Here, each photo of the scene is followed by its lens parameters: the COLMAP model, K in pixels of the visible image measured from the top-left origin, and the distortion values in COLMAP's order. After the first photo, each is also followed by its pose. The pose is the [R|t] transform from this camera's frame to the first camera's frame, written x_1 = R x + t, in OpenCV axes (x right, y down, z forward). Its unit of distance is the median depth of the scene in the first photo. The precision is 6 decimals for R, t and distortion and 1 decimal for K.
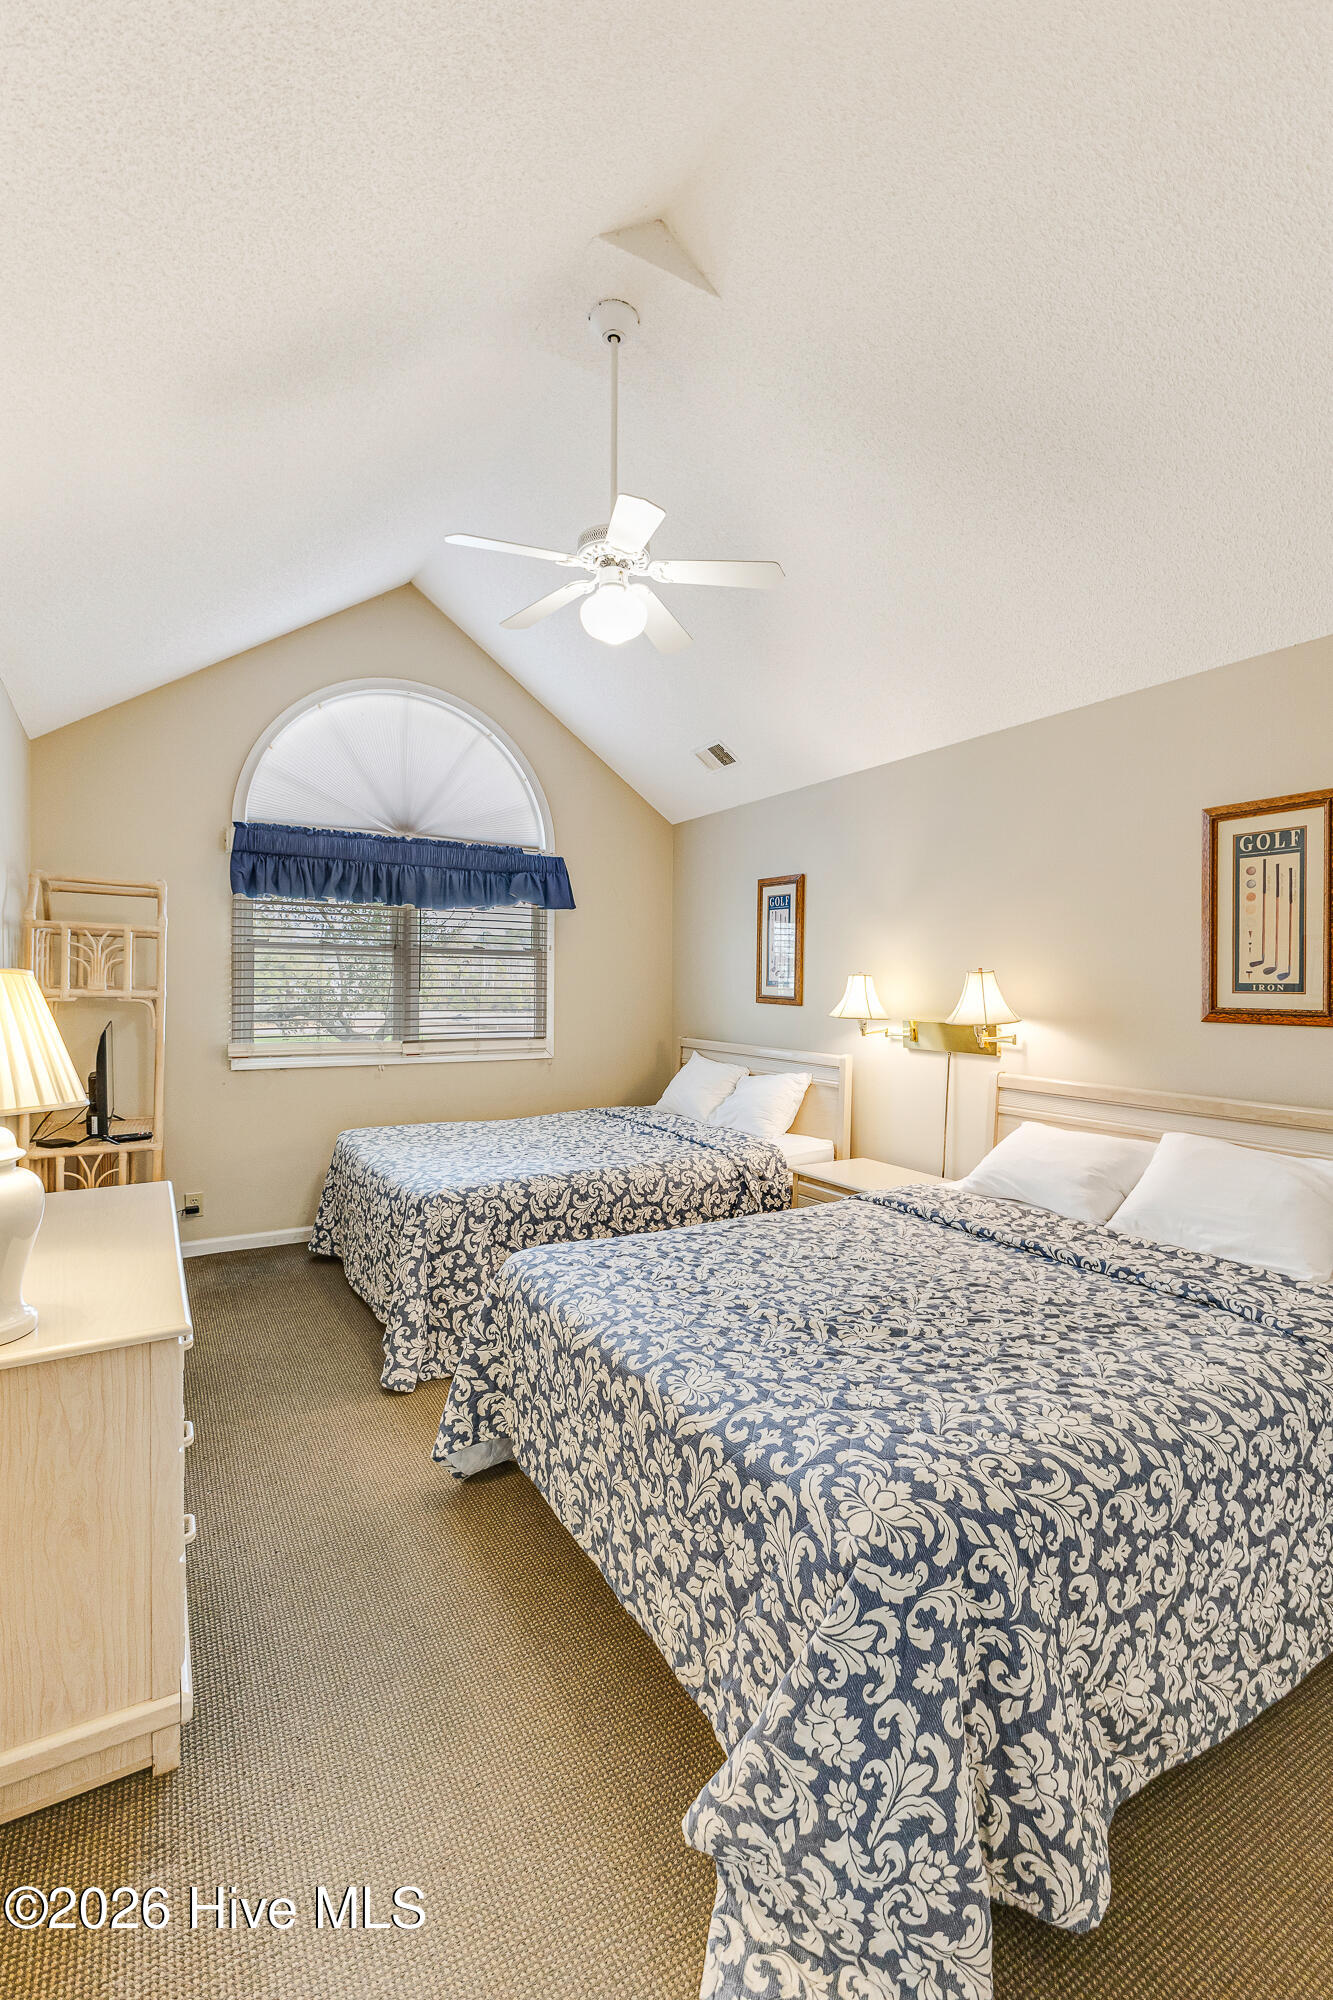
lens RADIAL K [[875.2, 0, 666.5], [0, 875.2, 1000.0], [0, 0, 1]] dist [-0.000396, 0.000095]
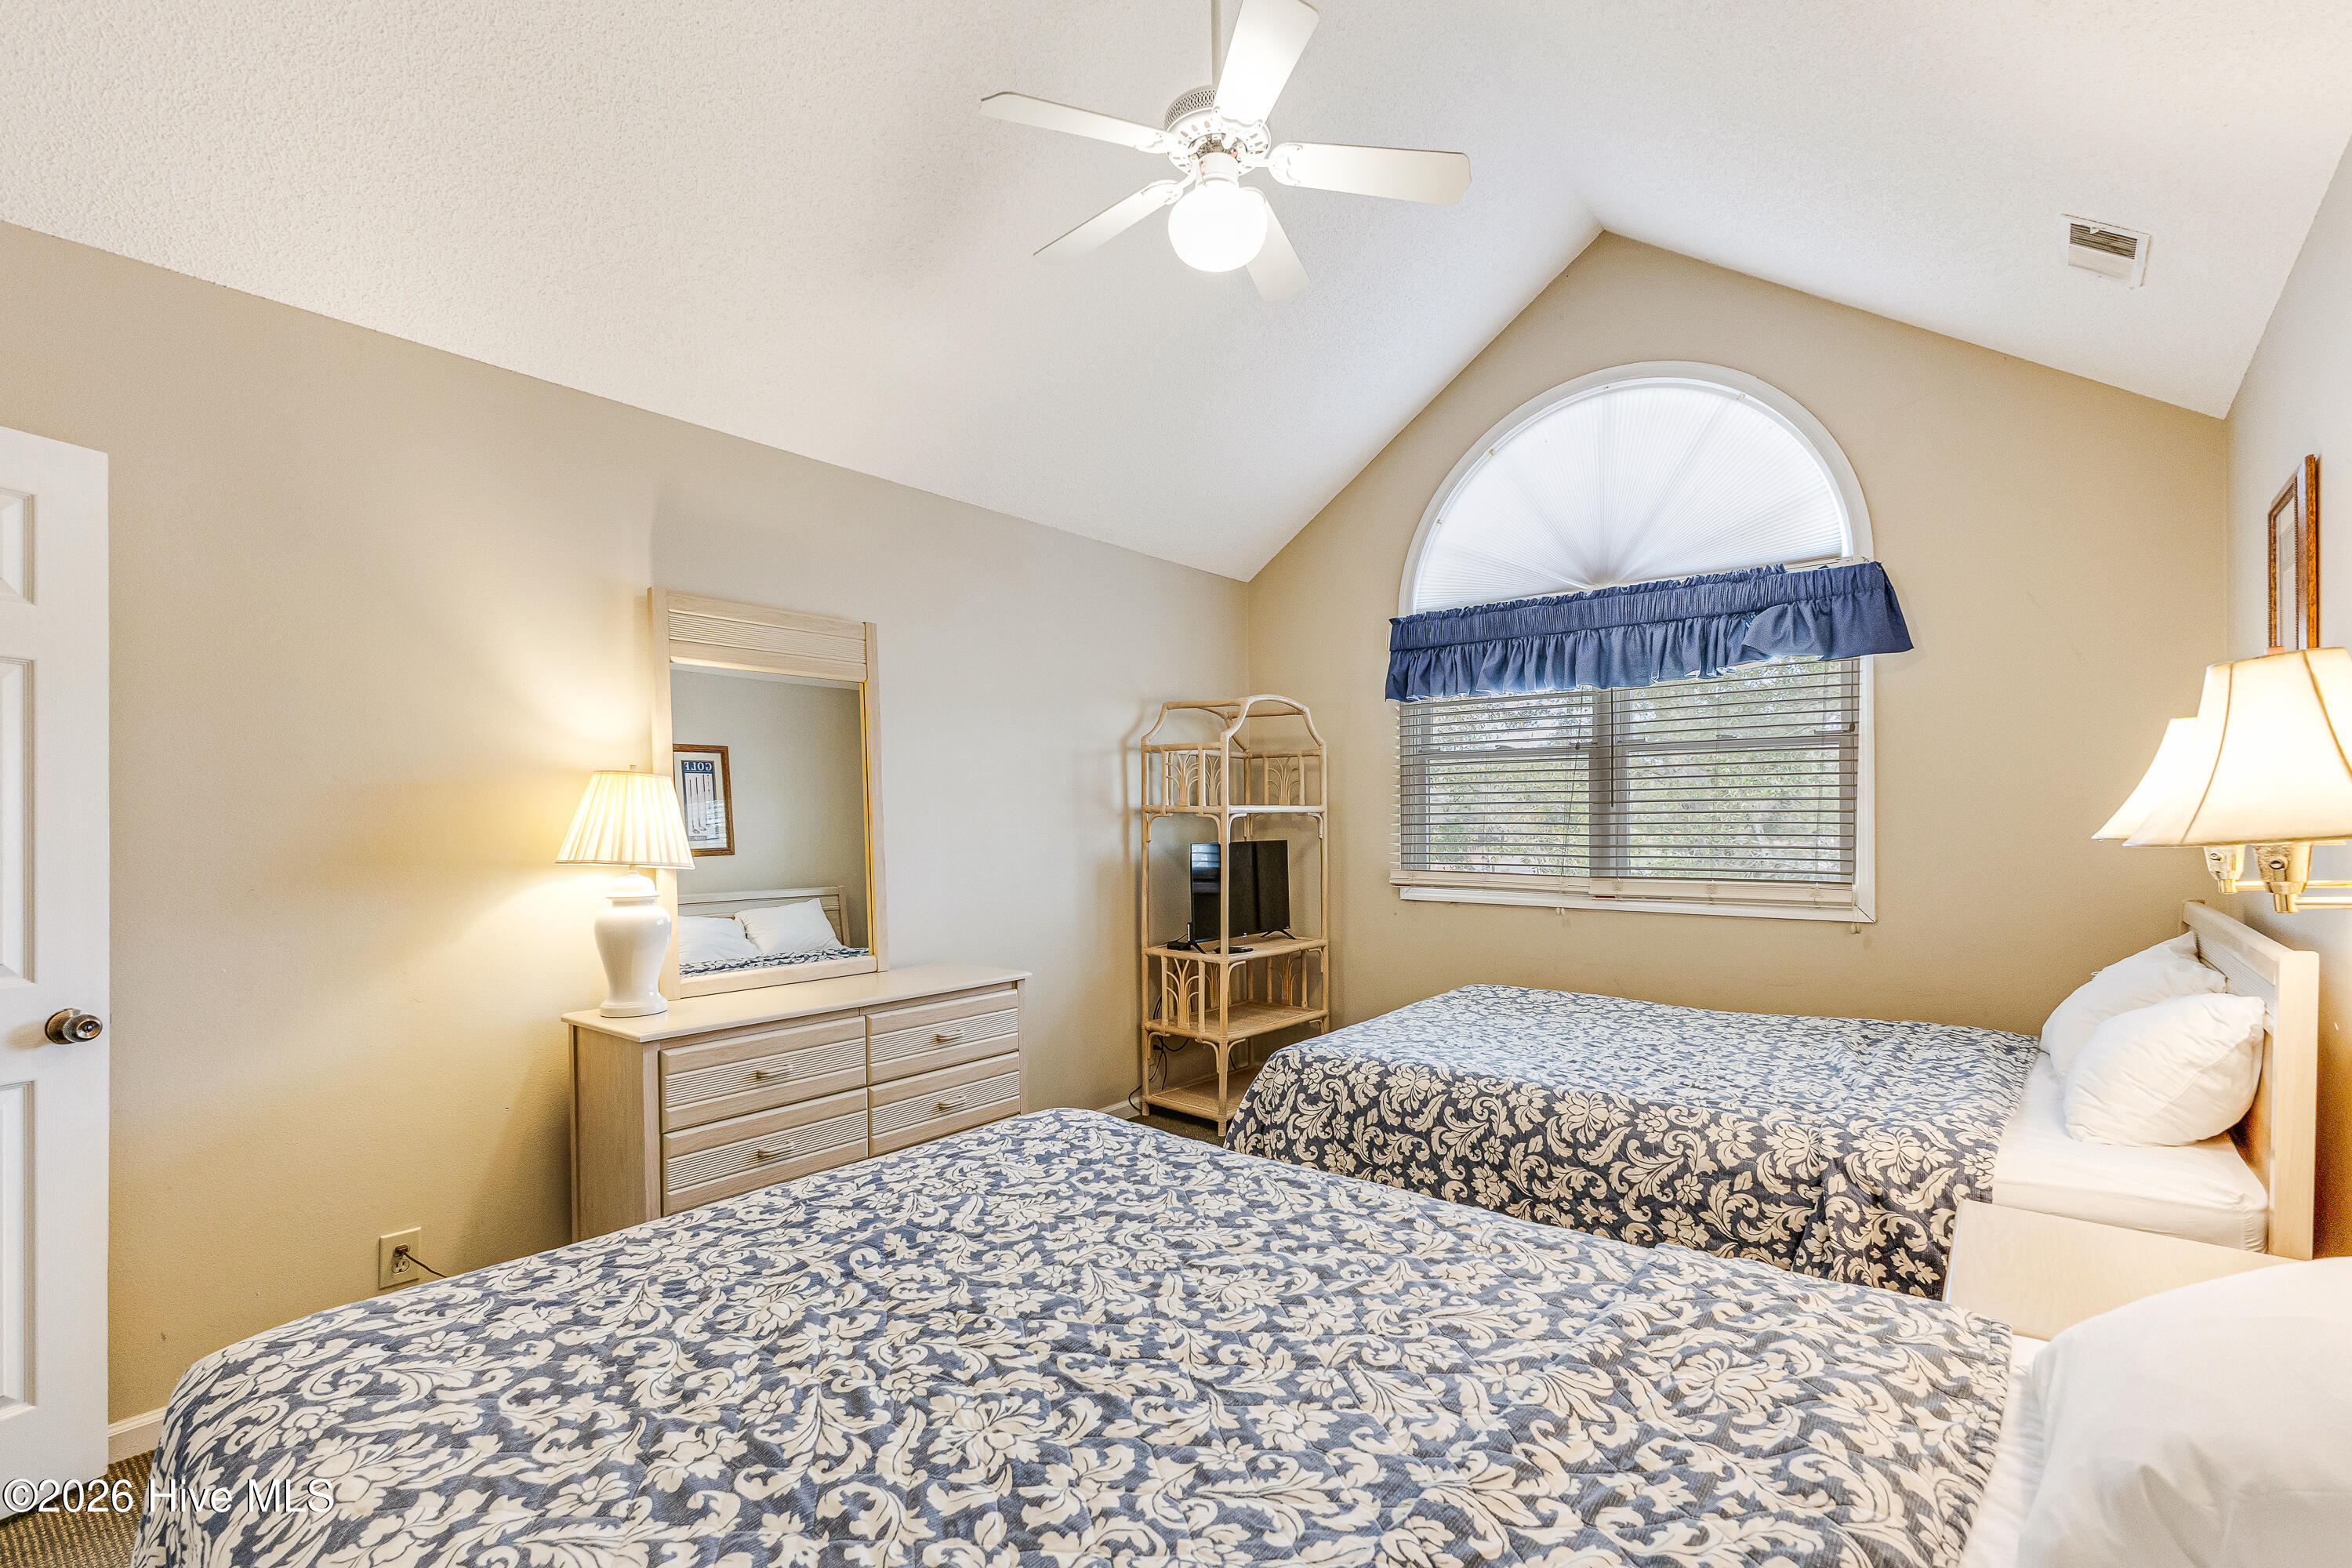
lens RADIAL K [[1054.5, 0, 1177.3], [0, 1054.5, 802.4], [0, 0, 1]] dist [0.023132, 0.000065]
pose [[0.342894, -0.025641, -0.939024, 0.510600], [-0.005998, 0.999547, -0.029484, 0.020000], [0.939355, 0.015742, 0.342585, 0.488081]]
